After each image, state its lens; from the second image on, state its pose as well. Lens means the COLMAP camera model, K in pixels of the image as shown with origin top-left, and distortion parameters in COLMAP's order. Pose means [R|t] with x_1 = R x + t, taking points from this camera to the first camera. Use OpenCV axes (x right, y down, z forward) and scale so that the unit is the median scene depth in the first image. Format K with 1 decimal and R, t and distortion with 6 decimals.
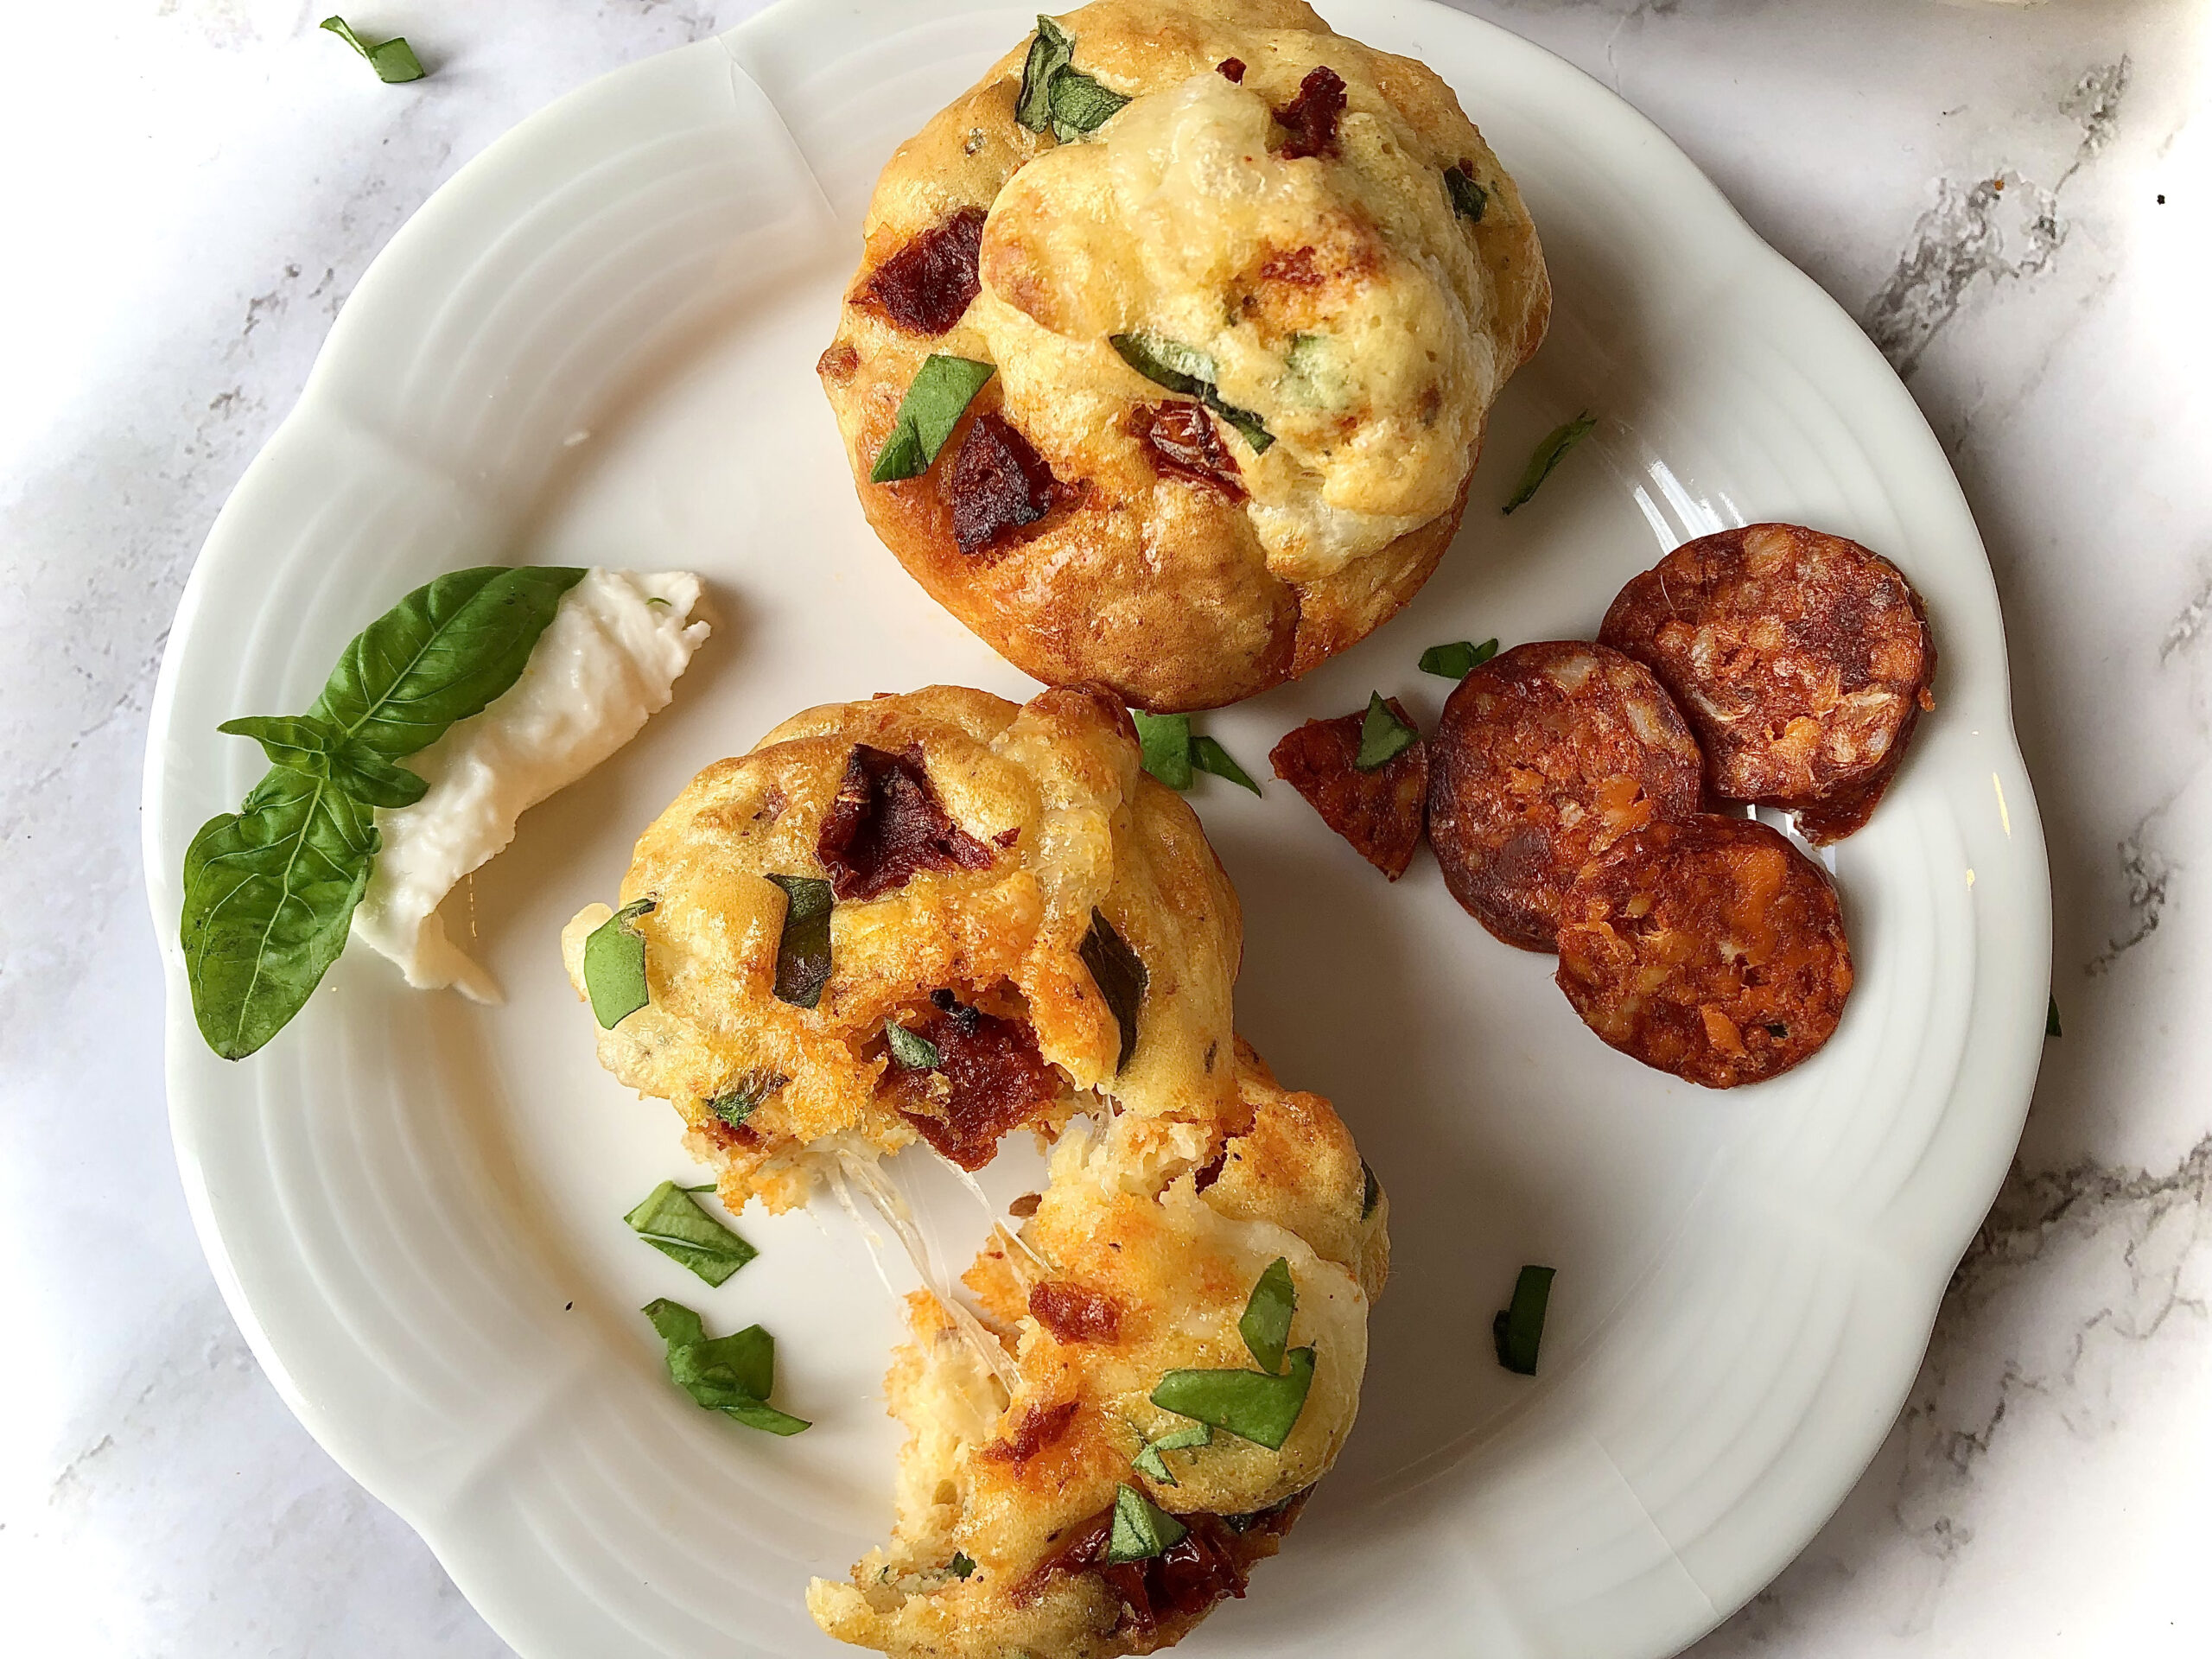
lens RADIAL K [[1828.7, 0, 1106.0], [0, 1828.7, 829.5], [0, 0, 1]] dist [0.081093, -0.240835]
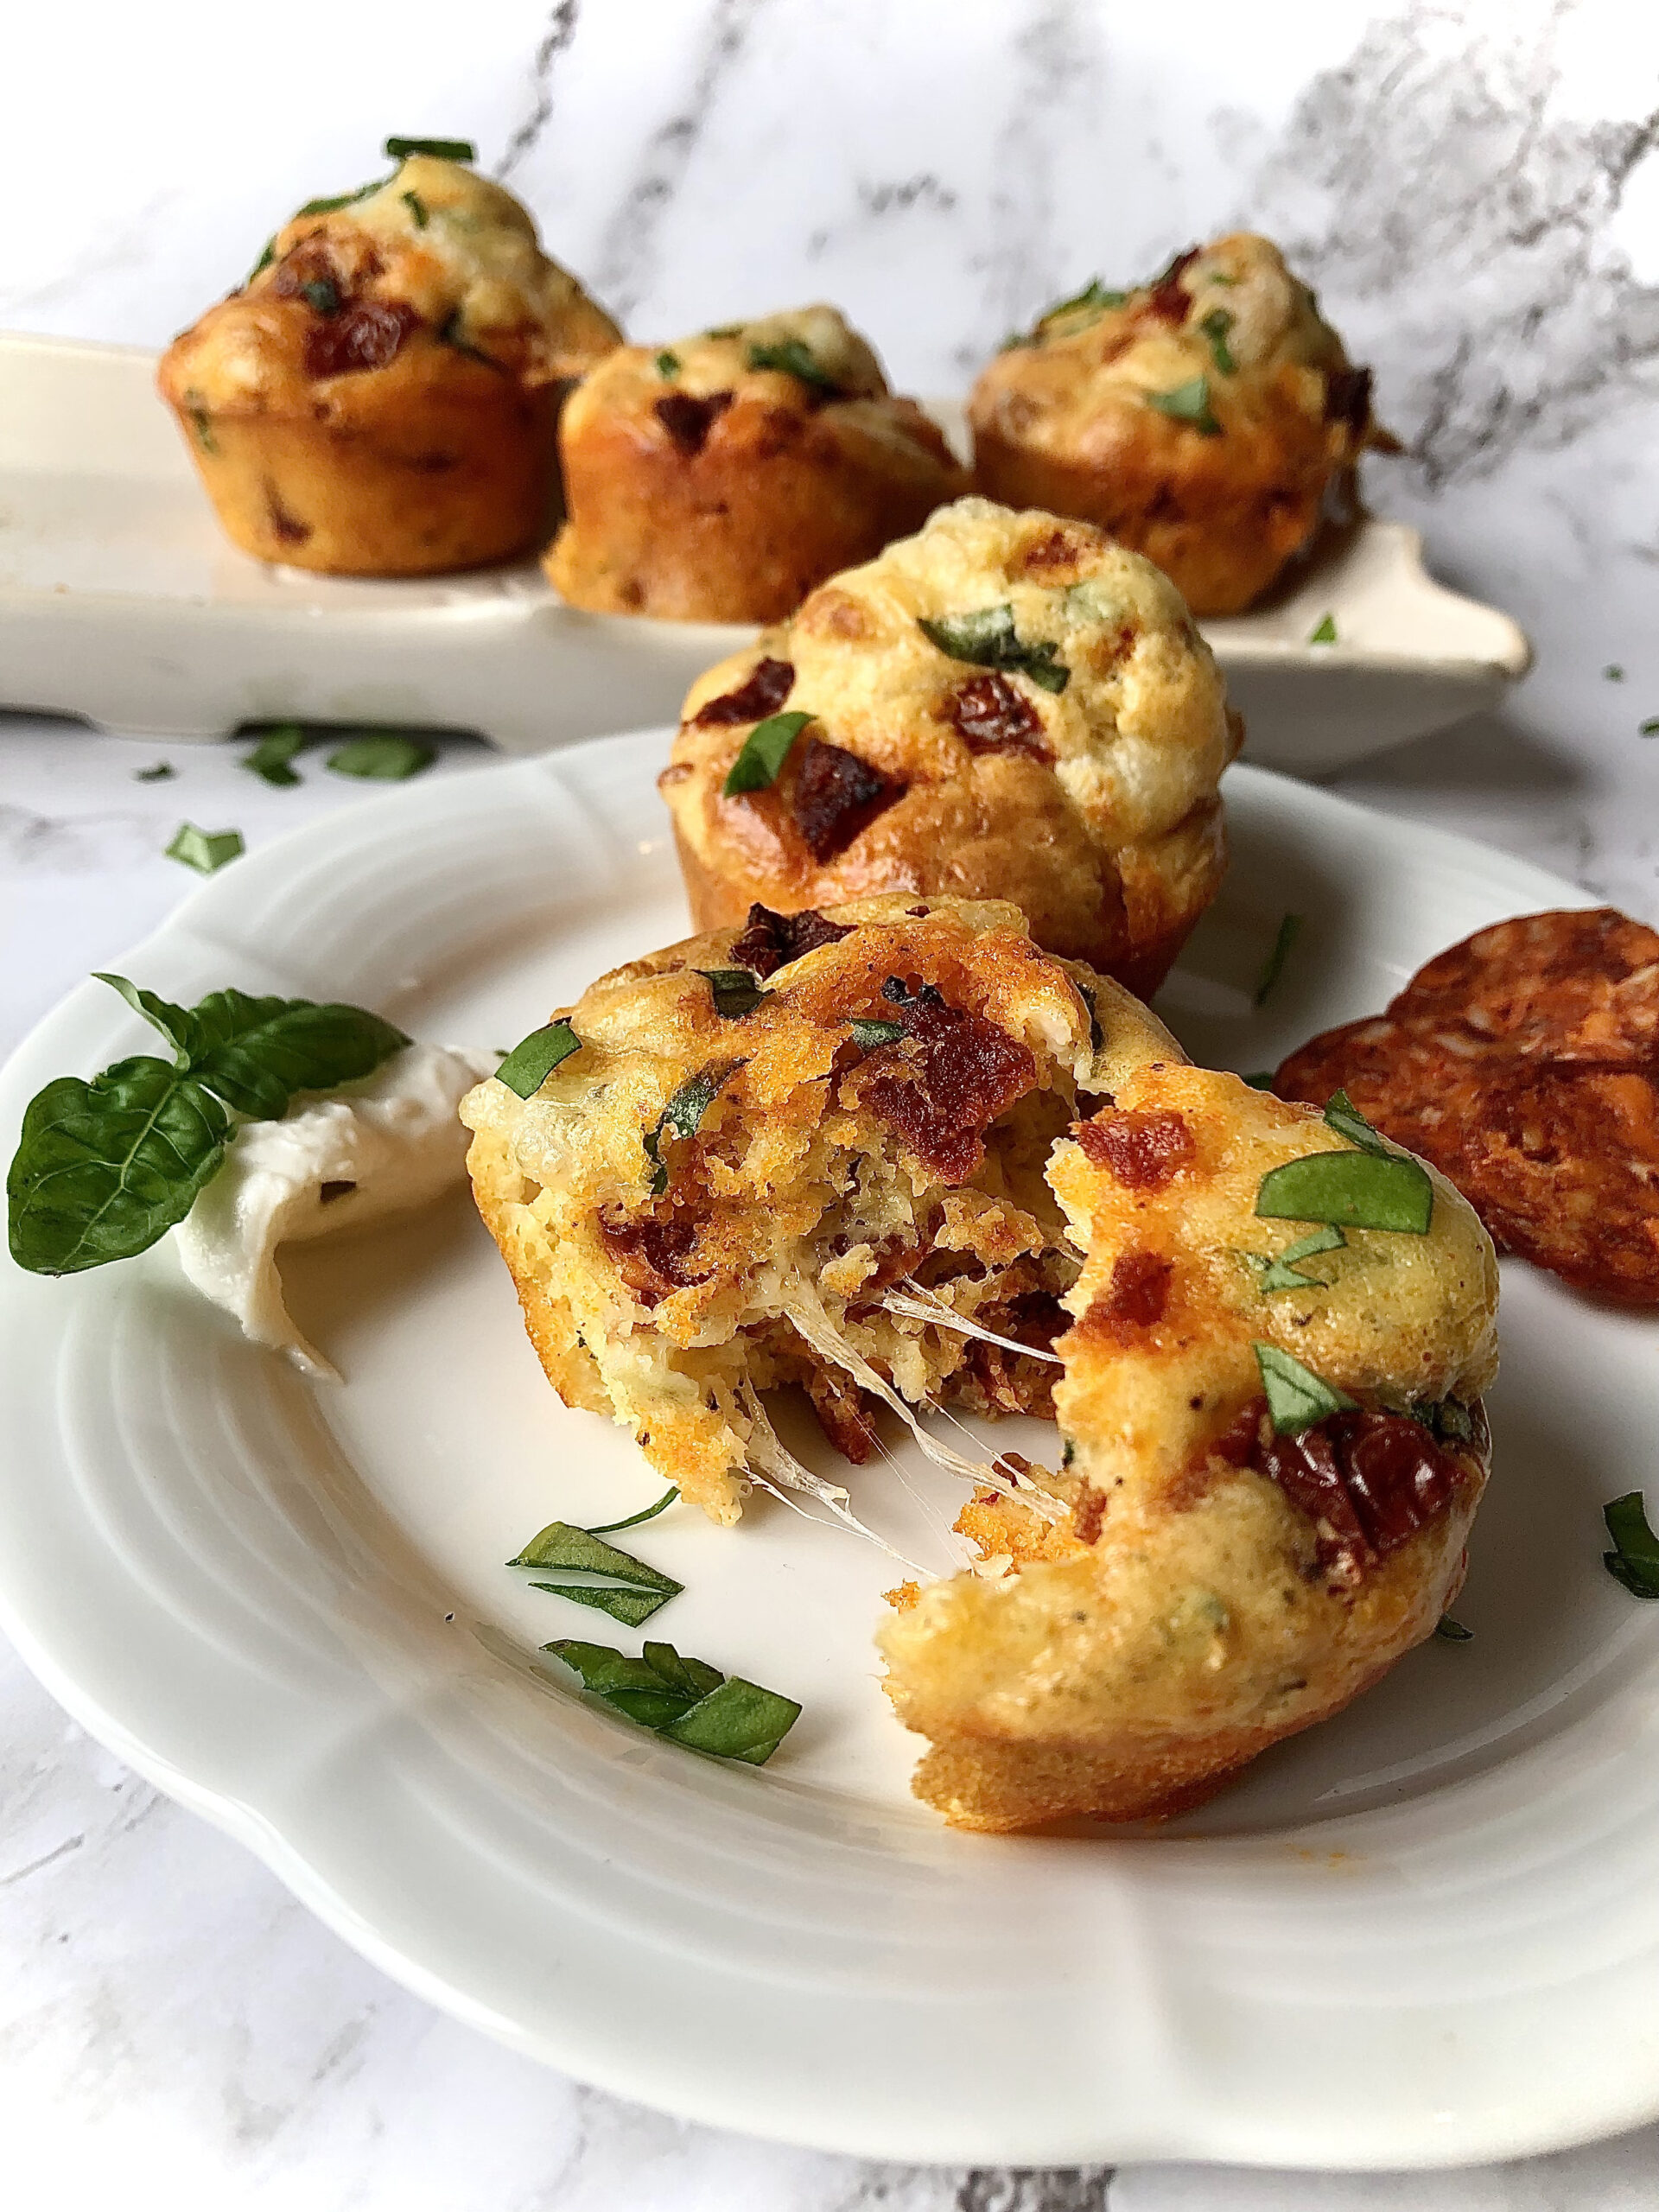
lens RADIAL K [[1828.7, 0, 866.8], [0, 1828.7, 1110.4], [0, 0, 1]] dist [0.081093, -0.240835]
pose [[0.979061, -0.116206, 0.167139, -0.252516], [0.201233, 0.676461, -0.708454, 0.750837], [-0.030737, 0.727253, 0.685681, 0.375894]]
